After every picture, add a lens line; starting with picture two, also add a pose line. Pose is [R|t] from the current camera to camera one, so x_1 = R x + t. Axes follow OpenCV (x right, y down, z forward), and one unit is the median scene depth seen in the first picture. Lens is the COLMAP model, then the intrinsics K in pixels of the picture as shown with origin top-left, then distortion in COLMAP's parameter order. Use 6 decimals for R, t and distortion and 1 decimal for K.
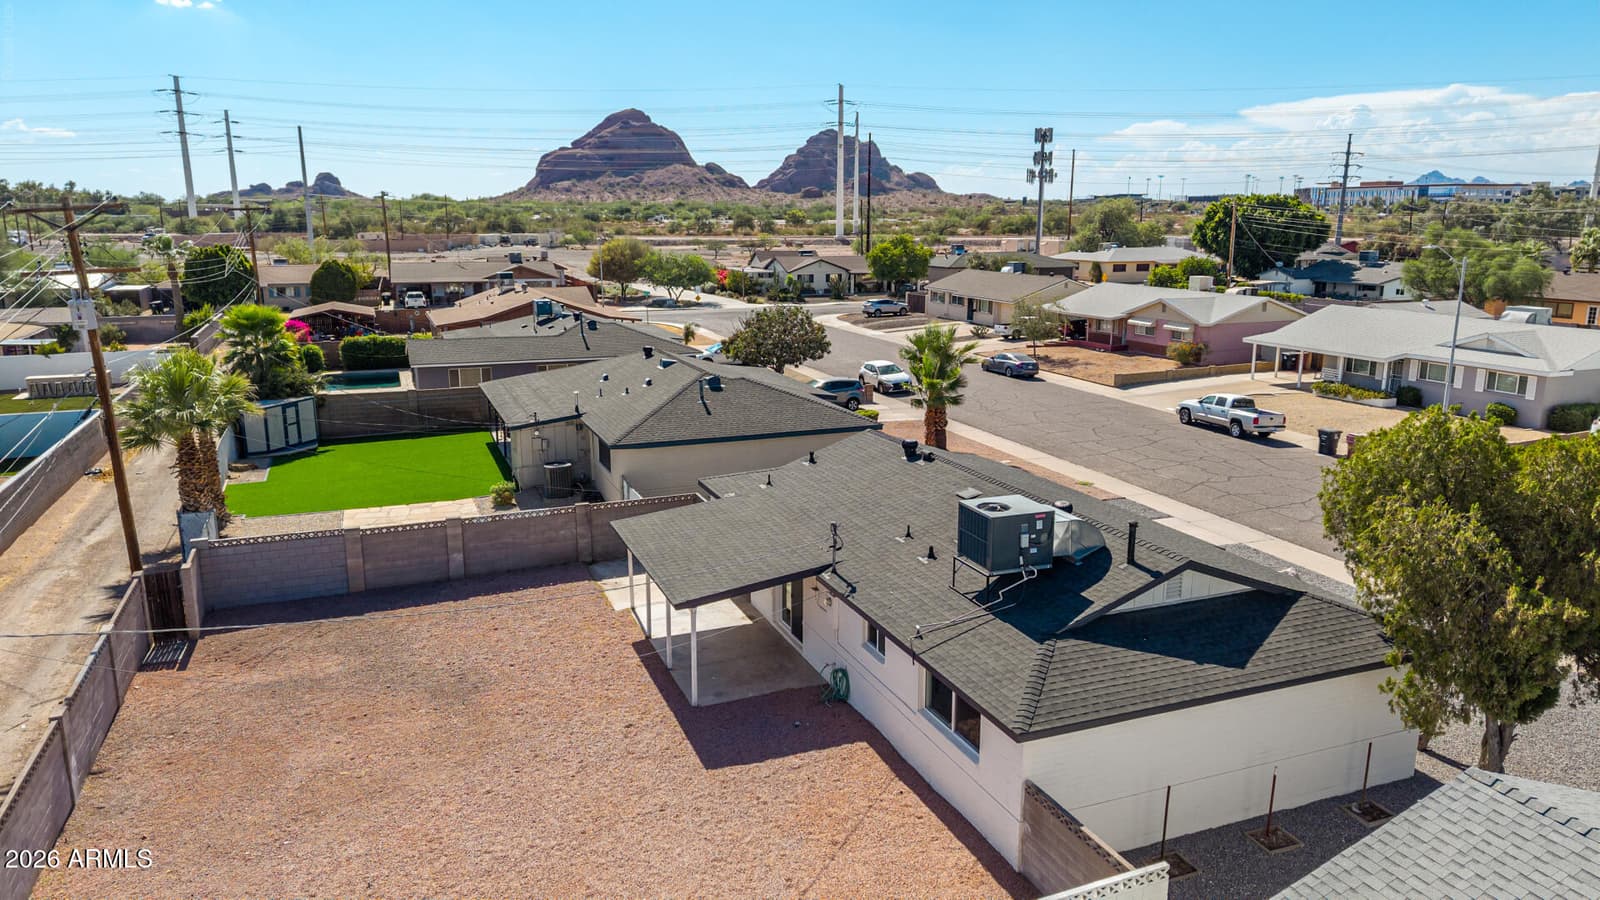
lens RADIAL K [[1067.5, 0, 798.7], [0, 1067.5, 451.2], [0, 0, 1]] dist [0.027448, -0.019006]
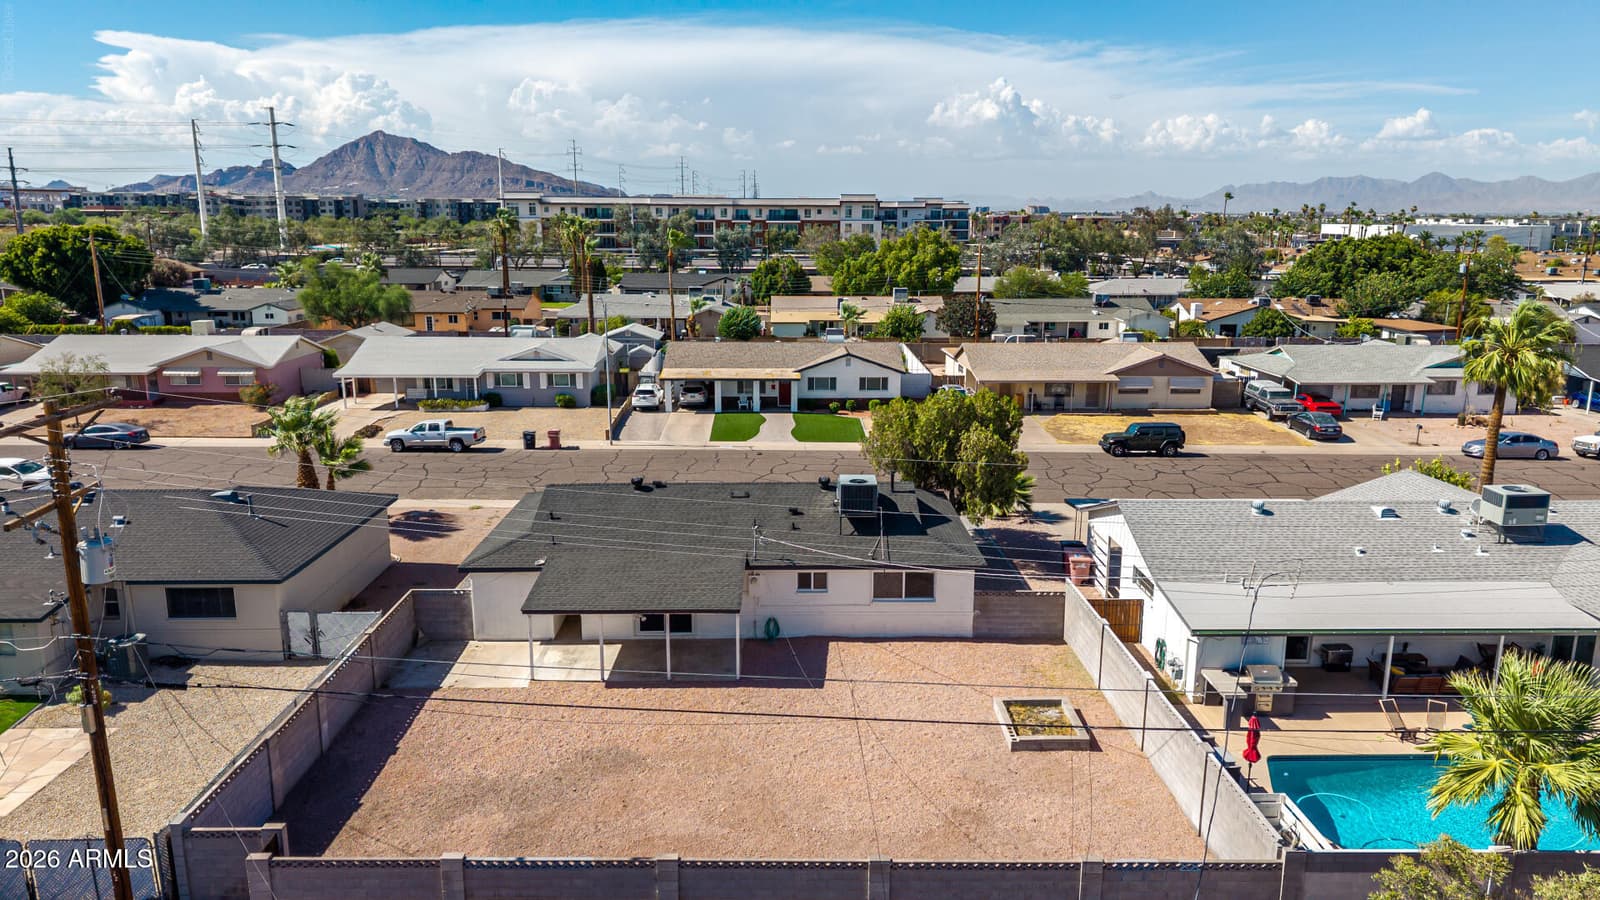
lens RADIAL K [[1067.5, 0, 789.5], [0, 1067.5, 450.3], [0, 0, 1]] dist [0.027448, -0.019006]
pose [[0.380365, -0.200634, 0.902812, -0.520217], [0.202981, 0.970494, 0.130156, -0.090989], [-0.902287, 0.133747, 0.409866, 0.131474]]
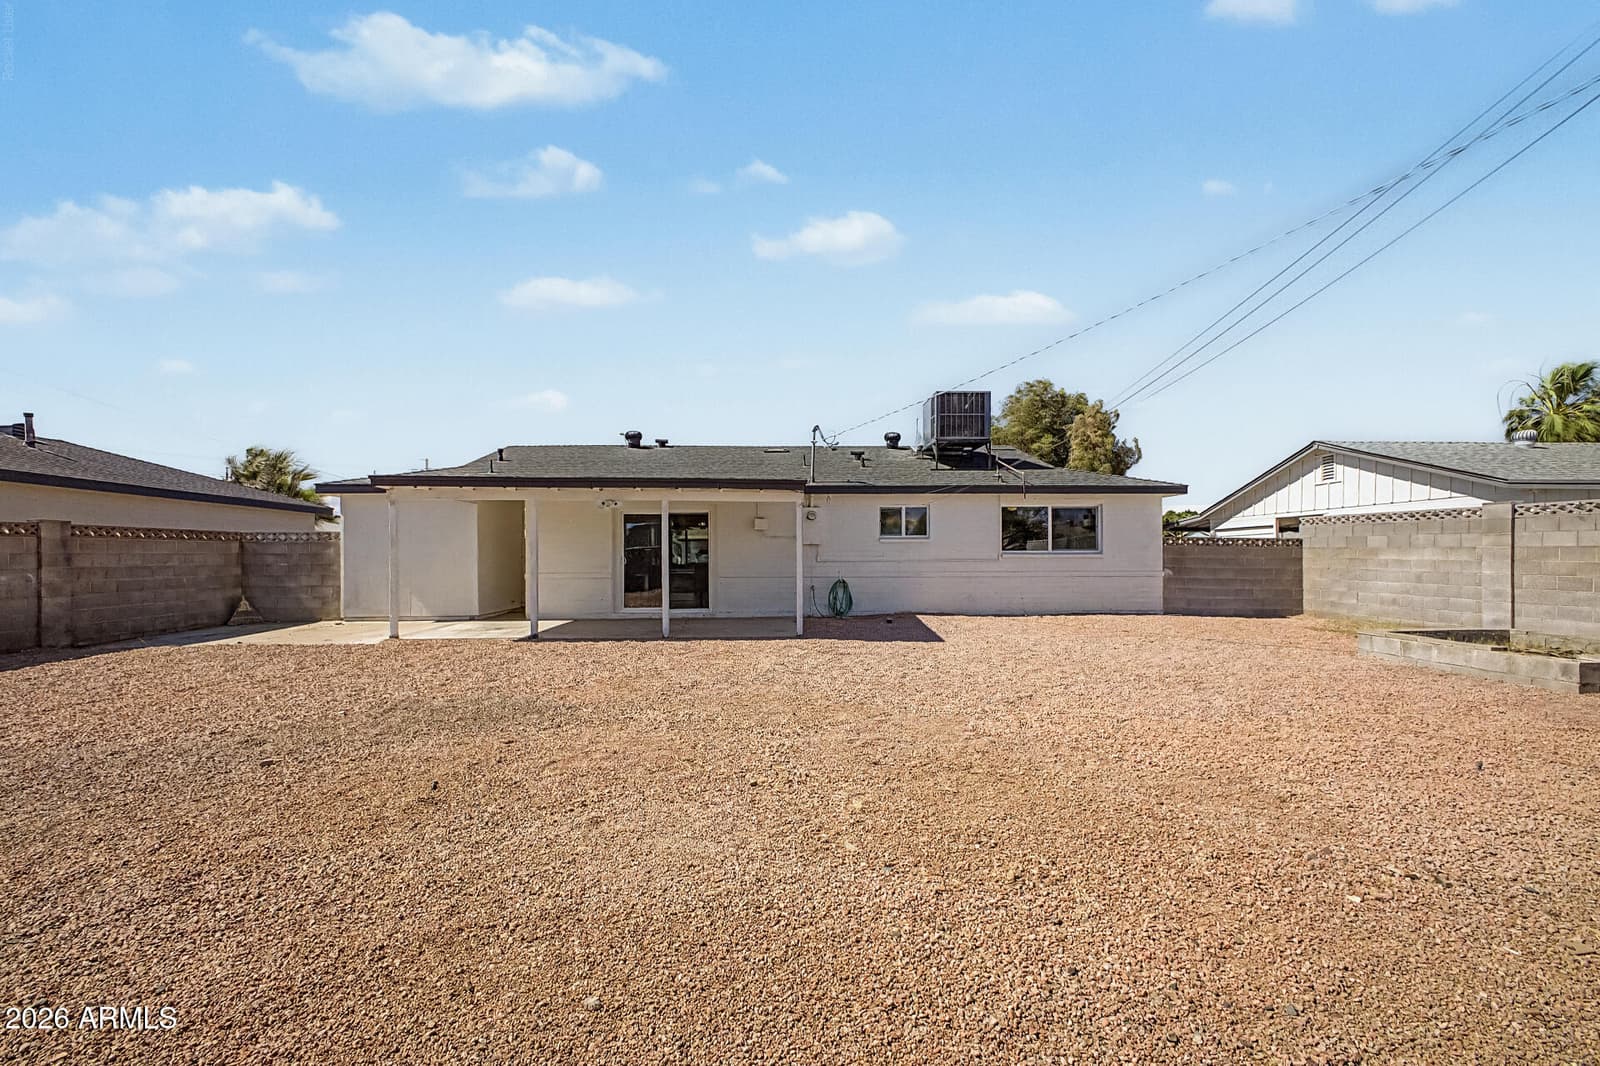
lens RADIAL K [[689.4, 0, 787.0], [0, 689.4, 568.6], [0, 0, 1]] dist [0.002925, 0.000419]
pose [[0.341222, -0.020429, 0.939761, -0.219361], [0.197381, 0.979031, -0.050385, 0.086686], [-0.919026, 0.202683, 0.338100, 0.341468]]
